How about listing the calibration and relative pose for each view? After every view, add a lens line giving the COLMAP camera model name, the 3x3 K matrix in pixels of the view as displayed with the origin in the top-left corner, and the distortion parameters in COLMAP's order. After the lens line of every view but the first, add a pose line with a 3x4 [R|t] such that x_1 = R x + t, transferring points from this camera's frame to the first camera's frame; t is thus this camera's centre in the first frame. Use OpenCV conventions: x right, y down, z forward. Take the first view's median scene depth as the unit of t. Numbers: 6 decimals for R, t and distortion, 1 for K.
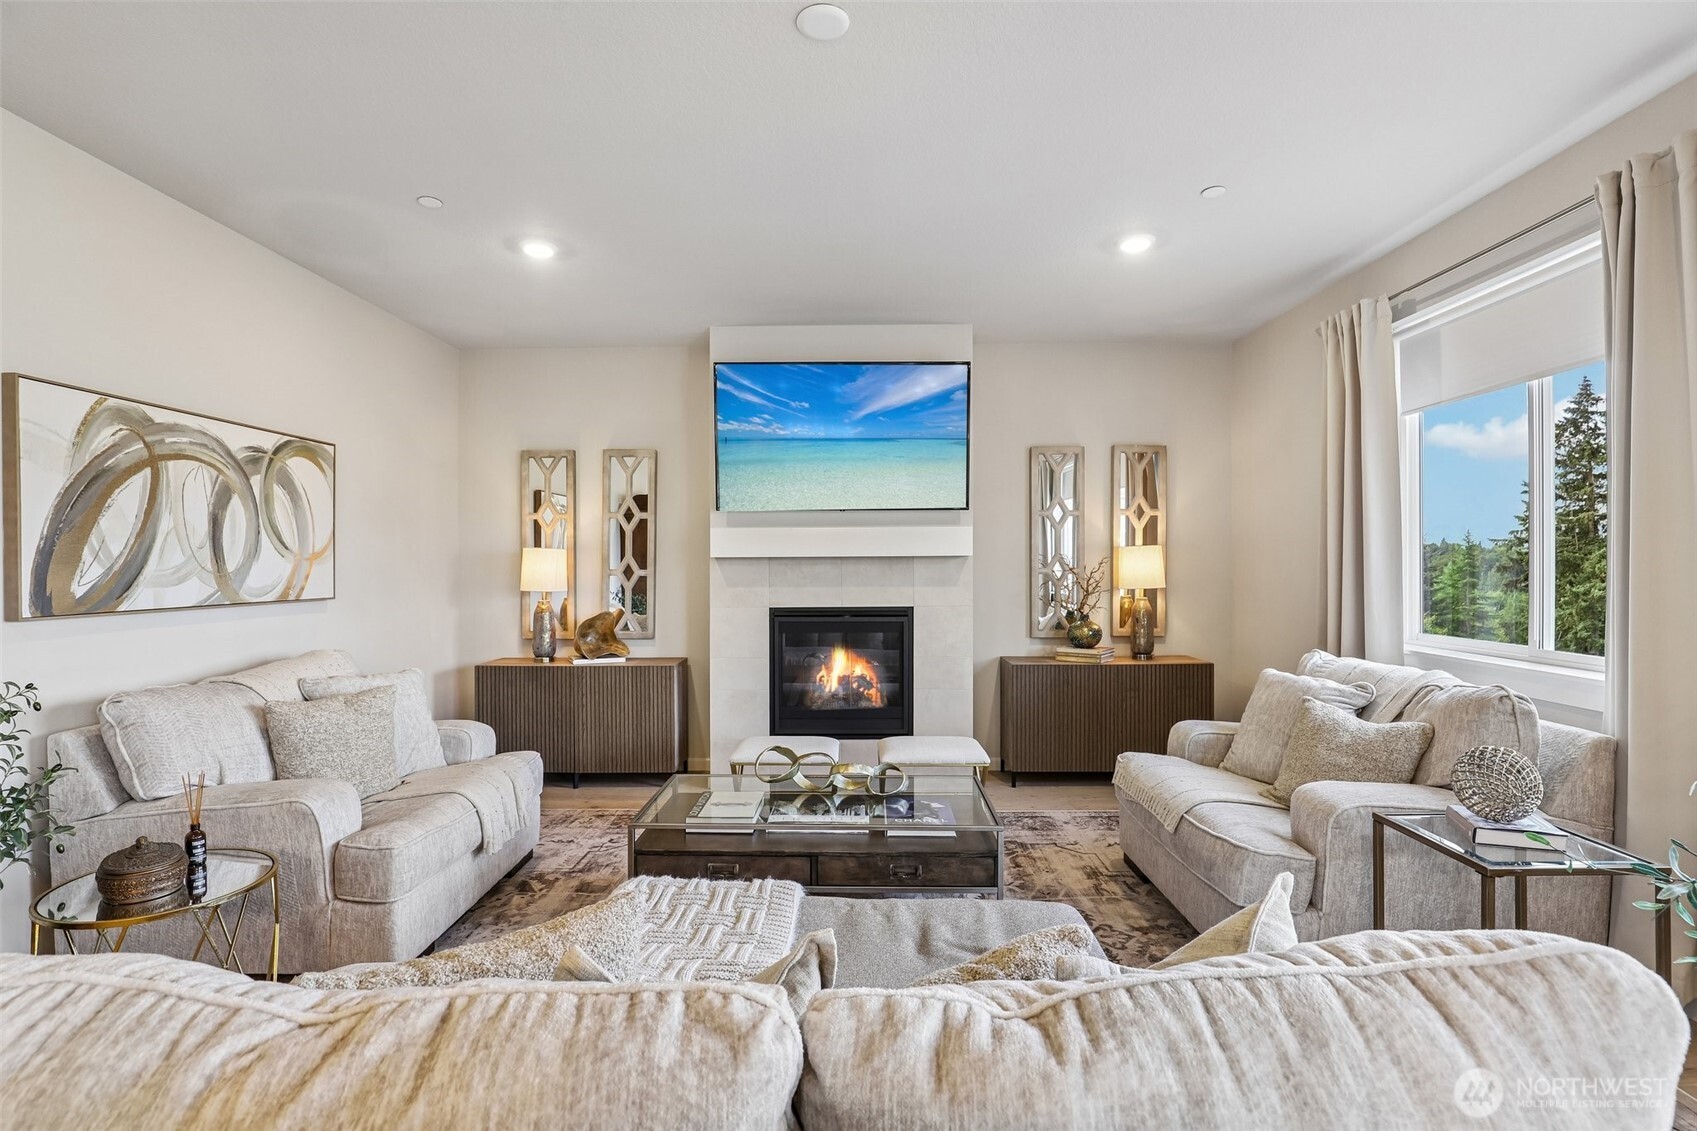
lens RADIAL K [[833.3, 0, 837.4], [0, 833.3, 562.1], [0, 0, 1]] dist [-0.011754, 0.001541]
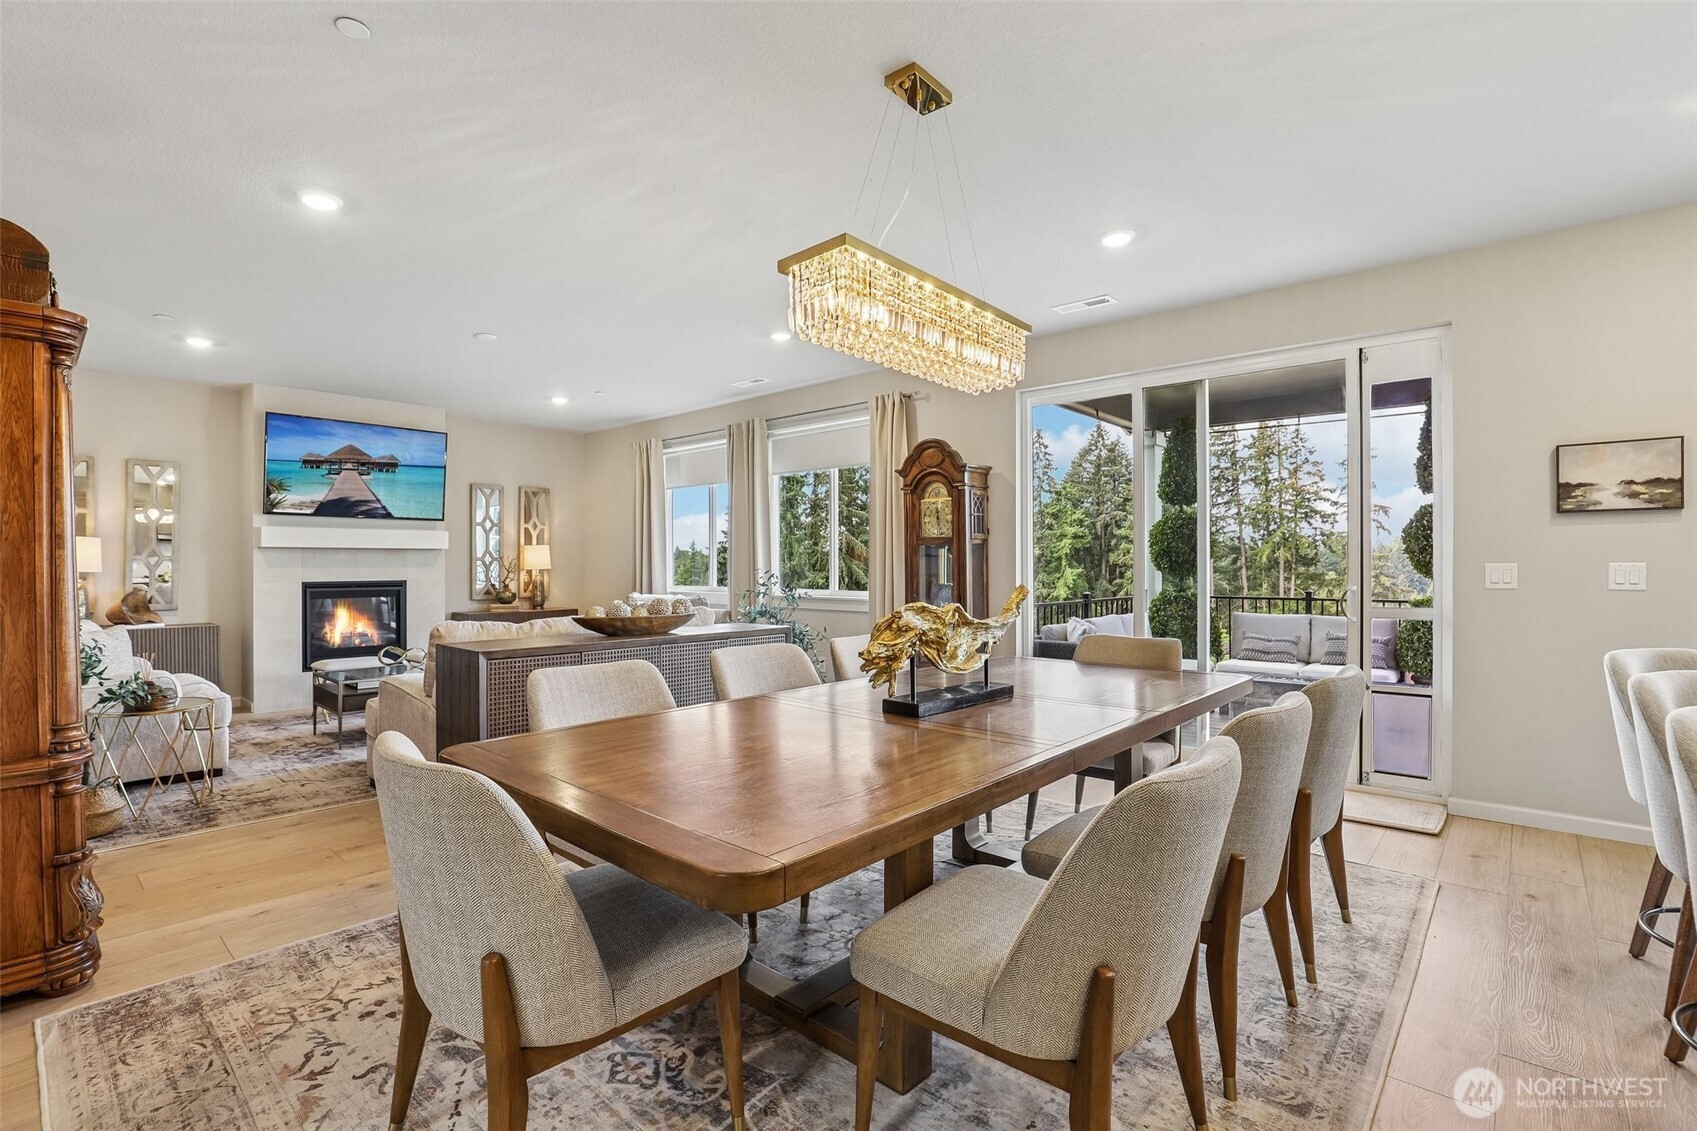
lens RADIAL K [[780.9, 0, 839.0], [0, 780.9, 560.9], [0, 0, 1]] dist [-0.017394, 0.005846]
pose [[0.667652, 0.005495, 0.744453, -0.465915], [-0.002236, 0.999983, -0.005376, 0.022847], [-0.744470, 0.001924, 0.667653, -0.614333]]
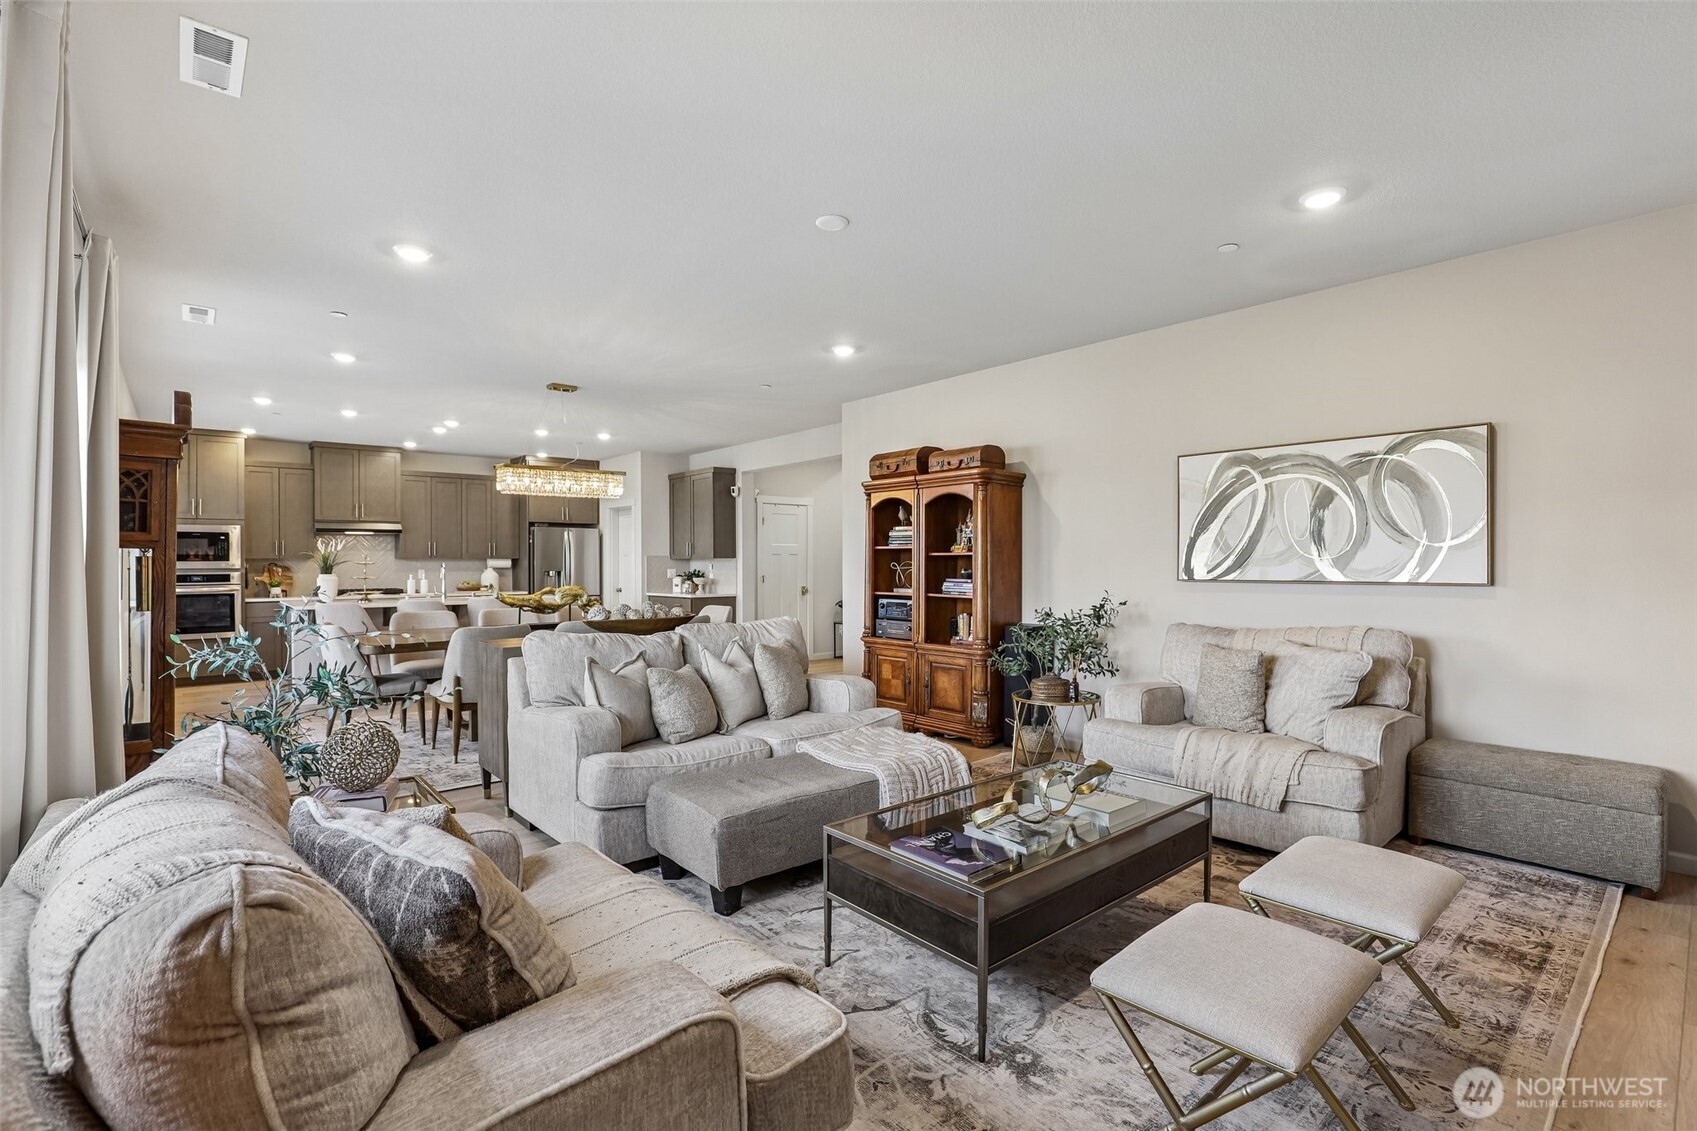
lens RADIAL K [[780.9, 0, 842.7], [0, 780.9, 562.8], [0, 0, 1]] dist [-0.017394, 0.005846]
pose [[-0.753550, 0.006287, -0.657361, 0.433201], [0.004710, 0.999980, 0.004164, 0.009500], [0.657374, 0.000041, -0.753564, 0.953266]]
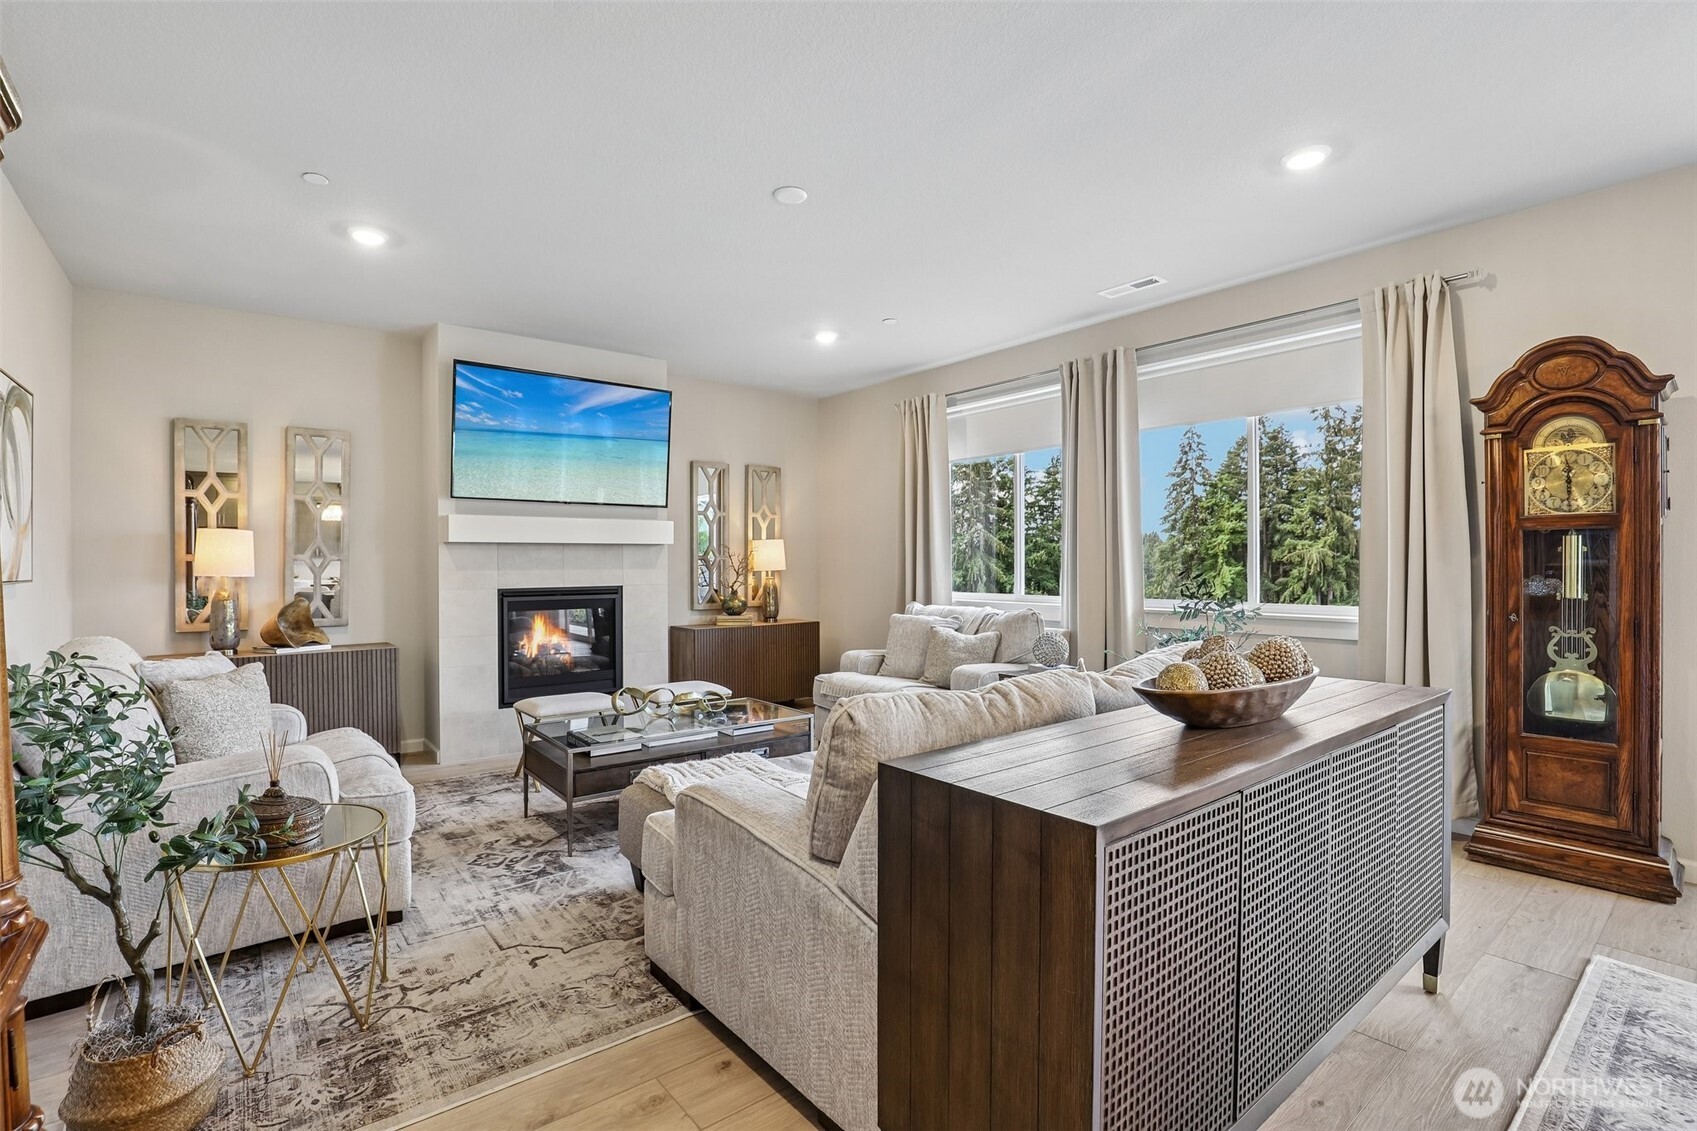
lens RADIAL K [[780.9, 0, 857.6], [0, 780.9, 561.5], [0, 0, 1]] dist [-0.017394, 0.005846]
pose [[0.767680, 0.000900, 0.640833, -0.374505], [0.000645, 0.999997, -0.002177, 0.021161], [-0.640833, 0.002085, 0.767677, -0.089967]]
